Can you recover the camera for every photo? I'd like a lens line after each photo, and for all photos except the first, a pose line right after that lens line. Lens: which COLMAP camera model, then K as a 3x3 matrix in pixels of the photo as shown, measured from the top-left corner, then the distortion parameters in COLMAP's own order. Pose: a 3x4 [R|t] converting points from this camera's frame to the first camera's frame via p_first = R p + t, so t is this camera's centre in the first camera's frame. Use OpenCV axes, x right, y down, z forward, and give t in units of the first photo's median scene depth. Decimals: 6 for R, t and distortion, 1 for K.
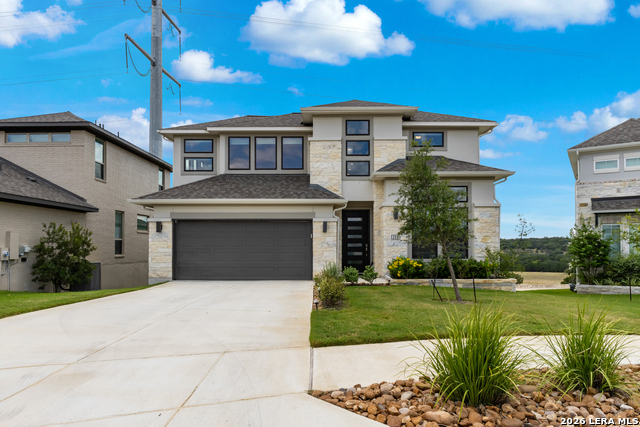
lens RADIAL K [[416.0, 0, 319.7], [0, 416.0, 240.5], [0, 0, 1]] dist [-0.002668, 0.000958]
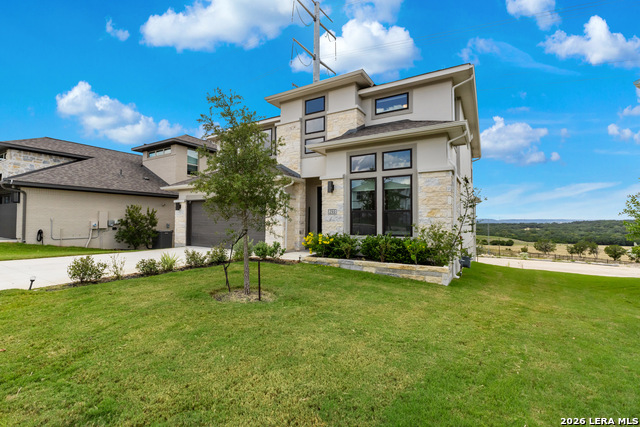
lens RADIAL K [[287.4, 0, 320.0], [0, 287.4, 213.5], [0, 0, 1]] dist [-0.013371, -0.000489]
pose [[0.864741, -0.008708, -0.502142, 0.456151], [0.002640, 0.999915, -0.012794, 0.004185], [0.502210, 0.009738, 0.864691, 0.396767]]
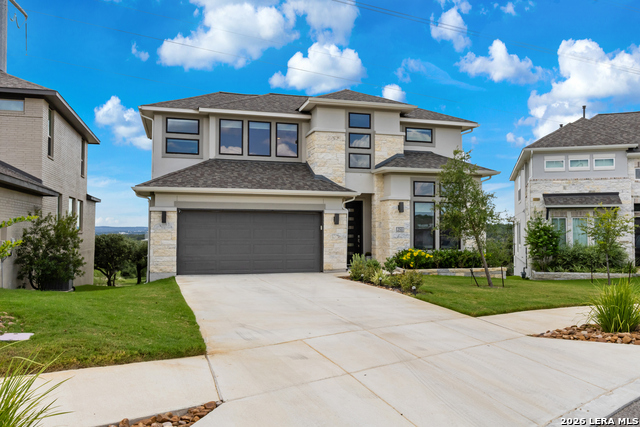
lens RADIAL K [[516.6, 0, 320.0], [0, 516.6, 213.5], [0, 0, 1]] dist [-0.000881, -0.002345]
pose [[0.958958, 0.013806, 0.283210, -0.355412], [-0.008848, 0.999785, -0.018778, -0.020535], [-0.283409, 0.015501, 0.958874, -0.176992]]
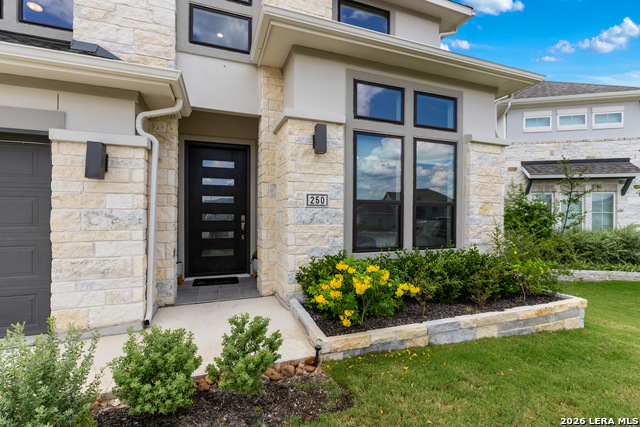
lens RADIAL K [[287.4, 0, 320.0], [0, 287.4, 213.5], [0, 0, 1]] dist [-0.013371, -0.000489]
pose [[0.935767, 0.007254, 0.352544, 0.084427], [-0.012813, 0.999828, 0.013438, 0.000737], [-0.352386, -0.017092, 0.935699, 0.701166]]
